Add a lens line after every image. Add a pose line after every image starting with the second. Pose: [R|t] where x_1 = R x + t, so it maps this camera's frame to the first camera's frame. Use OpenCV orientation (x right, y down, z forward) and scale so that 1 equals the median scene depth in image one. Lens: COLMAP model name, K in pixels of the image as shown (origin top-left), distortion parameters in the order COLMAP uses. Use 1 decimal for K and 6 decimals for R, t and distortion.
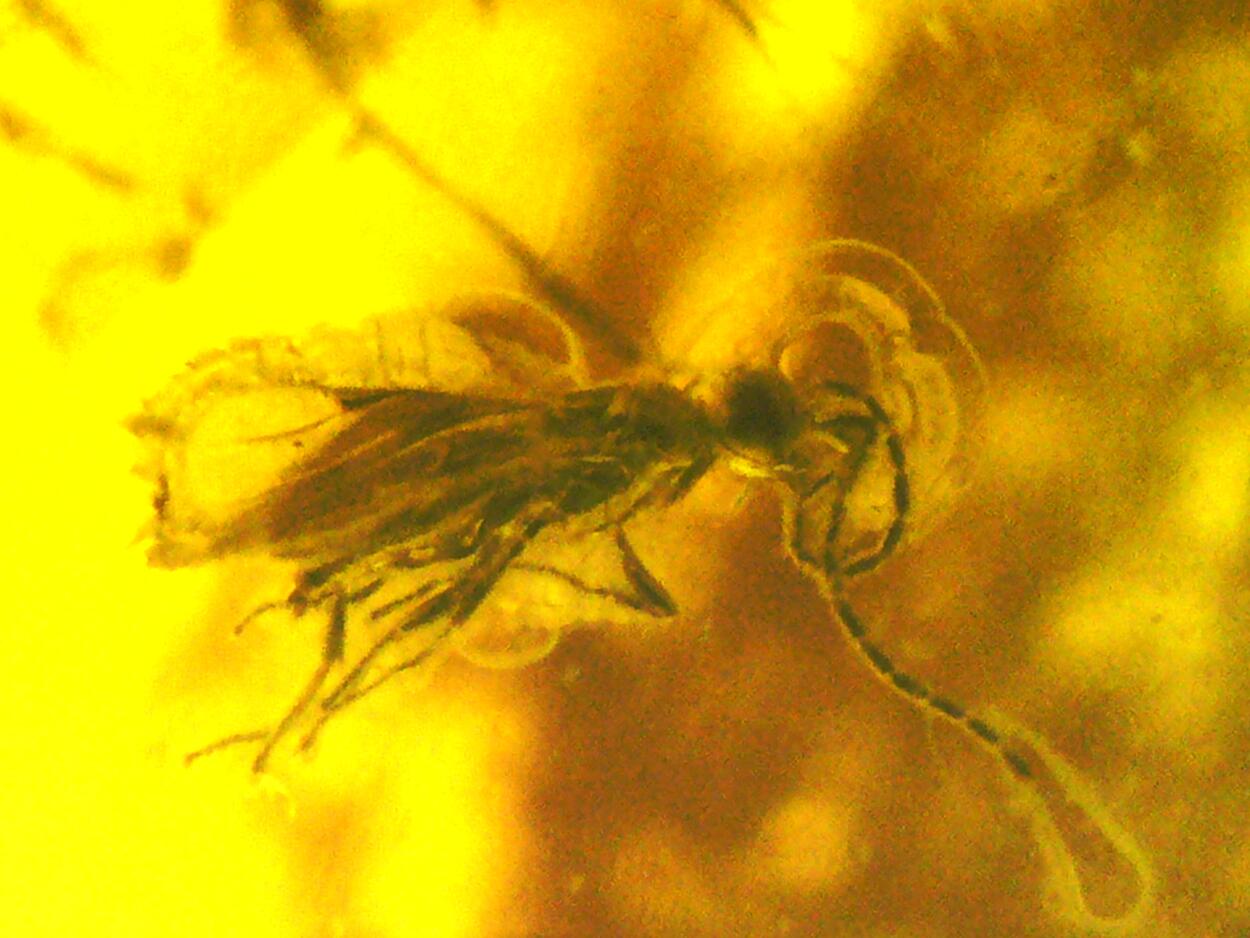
lens RADIAL K [[3844.6, 0, 625.0], [0, 3844.6, 469.0], [0, 0, 1]] dist [0.037803, 0.482836]
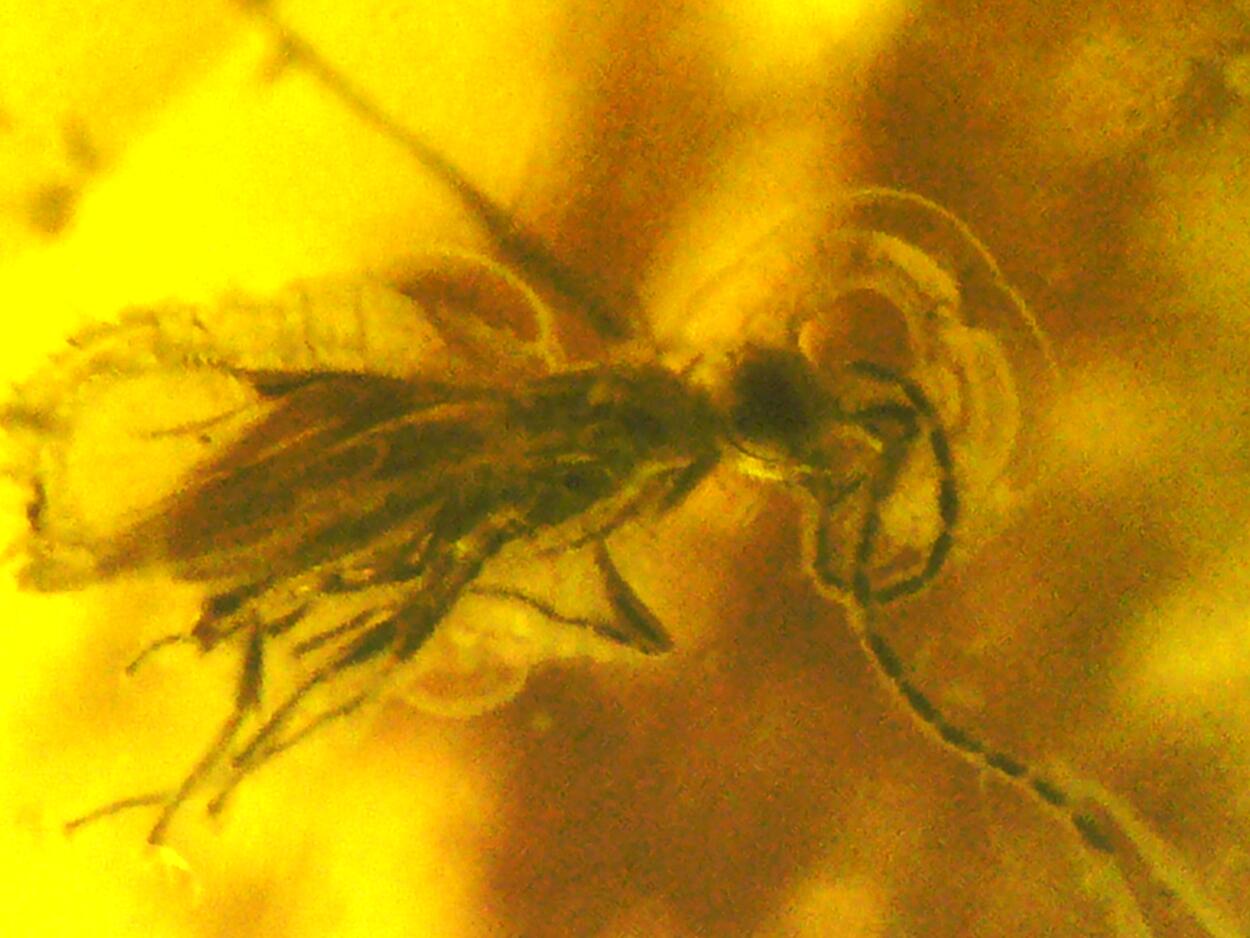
lens RADIAL K [[3844.6, 0, 625.0], [0, 3844.6, 469.0], [0, 0, 1]] dist [0.037803, 0.482836]
pose [[0.999979, 0.000124, 0.006450, -0.001586], [-0.000121, 1.000000, -0.000470, 0.000082], [-0.006450, 0.000469, 0.999979, 0.188436]]
